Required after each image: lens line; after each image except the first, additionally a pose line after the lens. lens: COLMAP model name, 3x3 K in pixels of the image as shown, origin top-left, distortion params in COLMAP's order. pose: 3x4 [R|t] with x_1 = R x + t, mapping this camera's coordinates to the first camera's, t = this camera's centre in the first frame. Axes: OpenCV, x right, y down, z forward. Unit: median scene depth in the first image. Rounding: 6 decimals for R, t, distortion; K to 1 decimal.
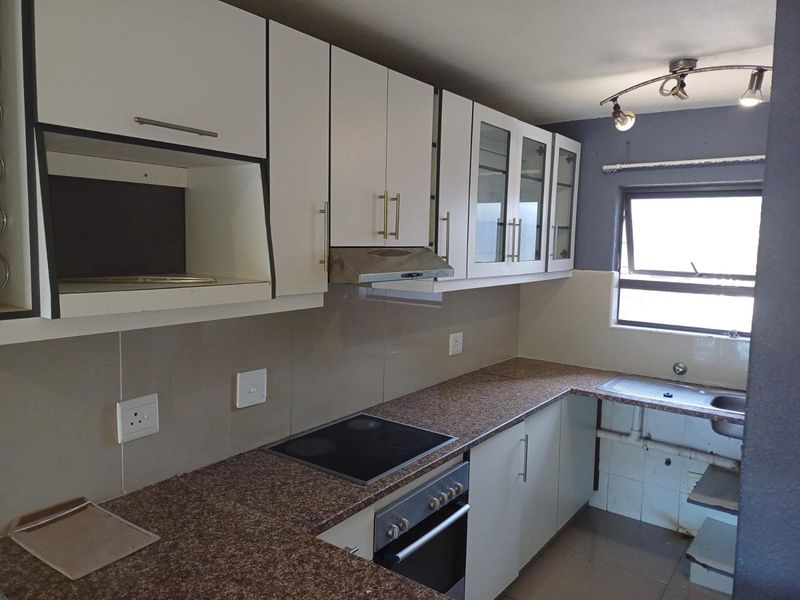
lens RADIAL K [[601.1, 0, 407.6], [0, 601.1, 291.9], [0, 0, 1]] dist [0.075579, -0.077771]
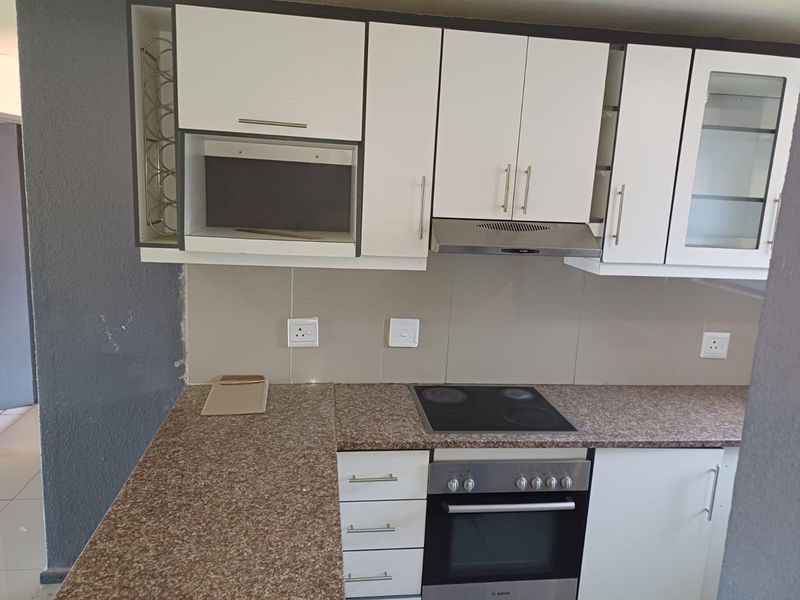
lens RADIAL K [[601.1, 0, 402.9], [0, 601.1, 296.6], [0, 0, 1]] dist [0.075579, -0.077771]
pose [[0.684614, 0.146576, -0.714016, 0.589943], [-0.101729, 0.989199, 0.105528, -0.038081], [0.721772, 0.000390, 0.692131, 0.178076]]
